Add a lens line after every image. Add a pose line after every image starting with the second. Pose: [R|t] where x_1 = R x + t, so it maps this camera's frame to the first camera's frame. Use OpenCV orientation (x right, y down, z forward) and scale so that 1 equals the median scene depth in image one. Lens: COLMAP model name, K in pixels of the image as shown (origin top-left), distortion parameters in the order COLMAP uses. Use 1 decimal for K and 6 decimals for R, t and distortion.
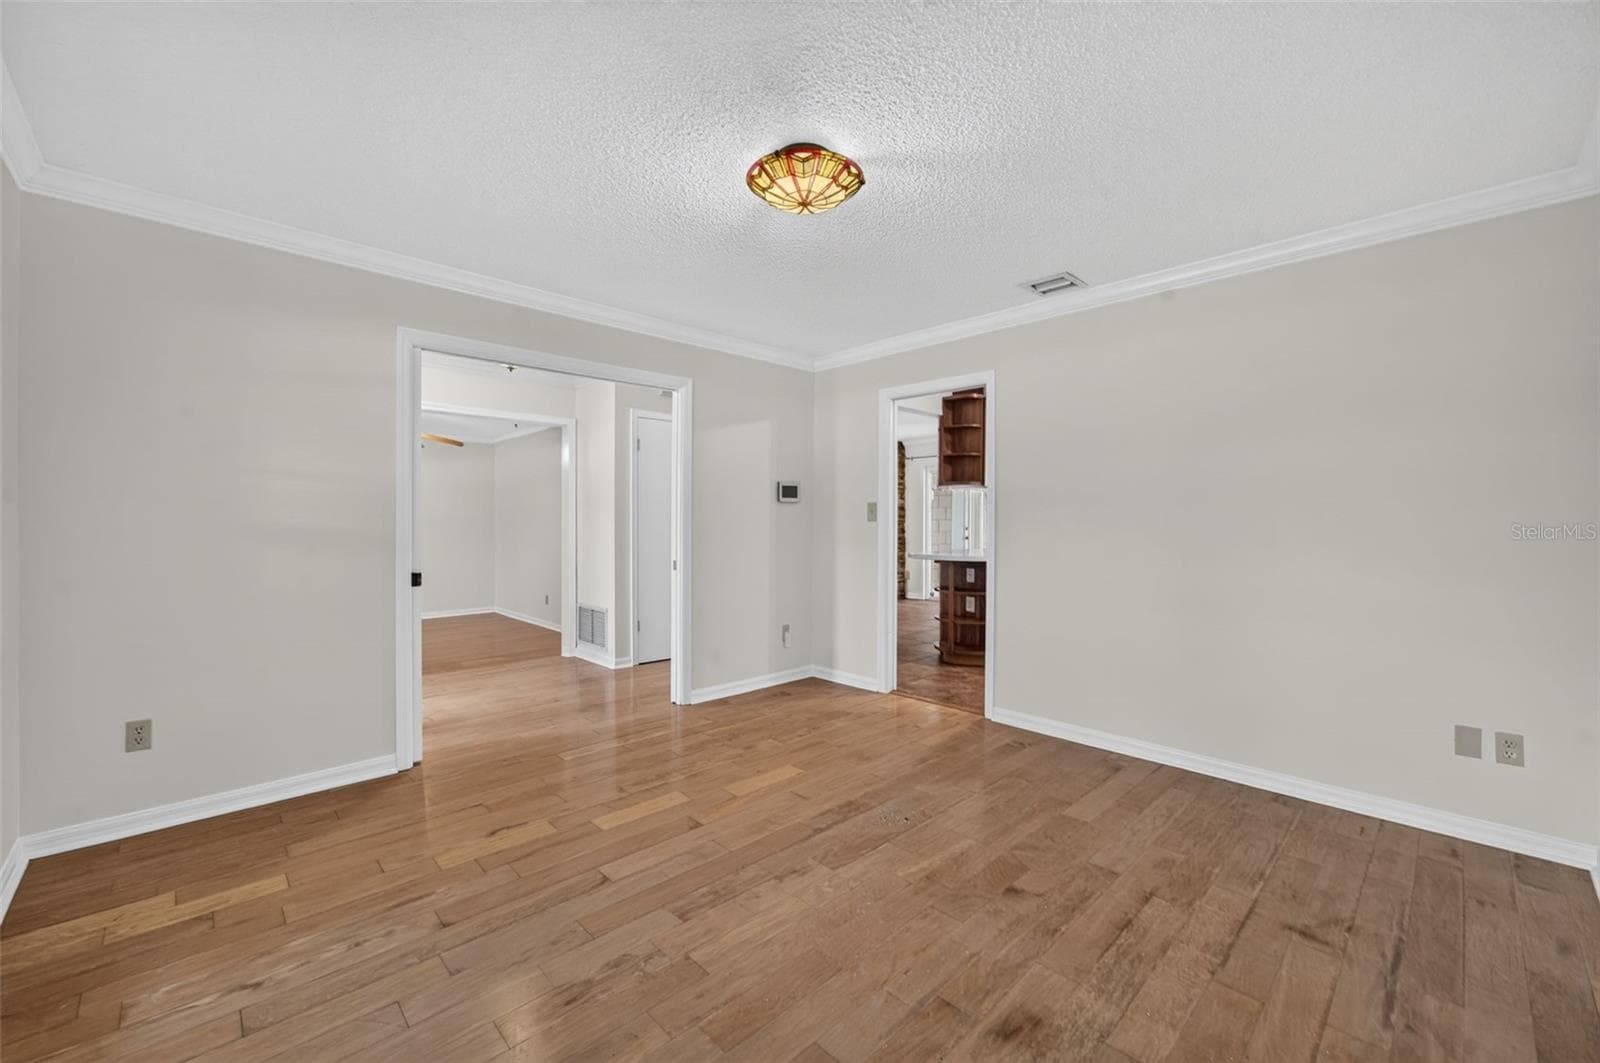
lens RADIAL K [[640.9, 0, 805.5], [0, 640.9, 526.0], [0, 0, 1]] dist [-0.014733, 0.006510]
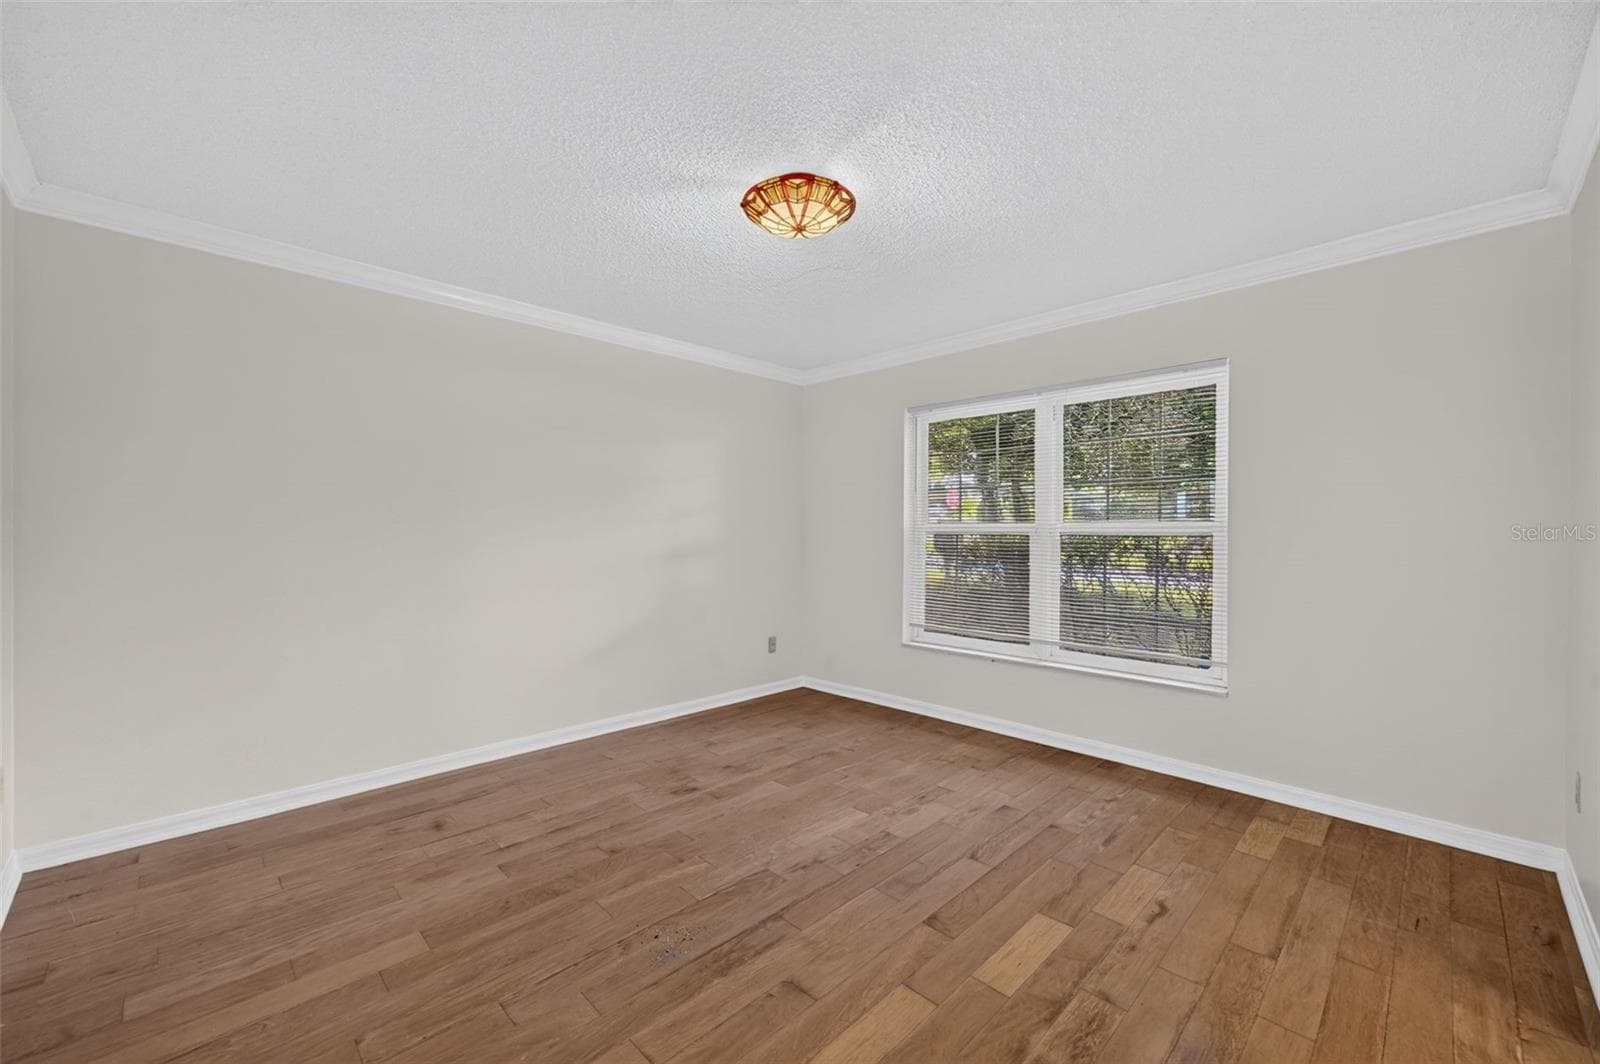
lens RADIAL K [[640.9, 0, 803.0], [0, 640.9, 536.9], [0, 0, 1]] dist [-0.014733, 0.006510]
pose [[-0.999932, -0.005968, -0.010009, -0.001857], [-0.006177, 0.999761, 0.020960, -0.026127], [0.009882, 0.021021, -0.999730, 2.029178]]
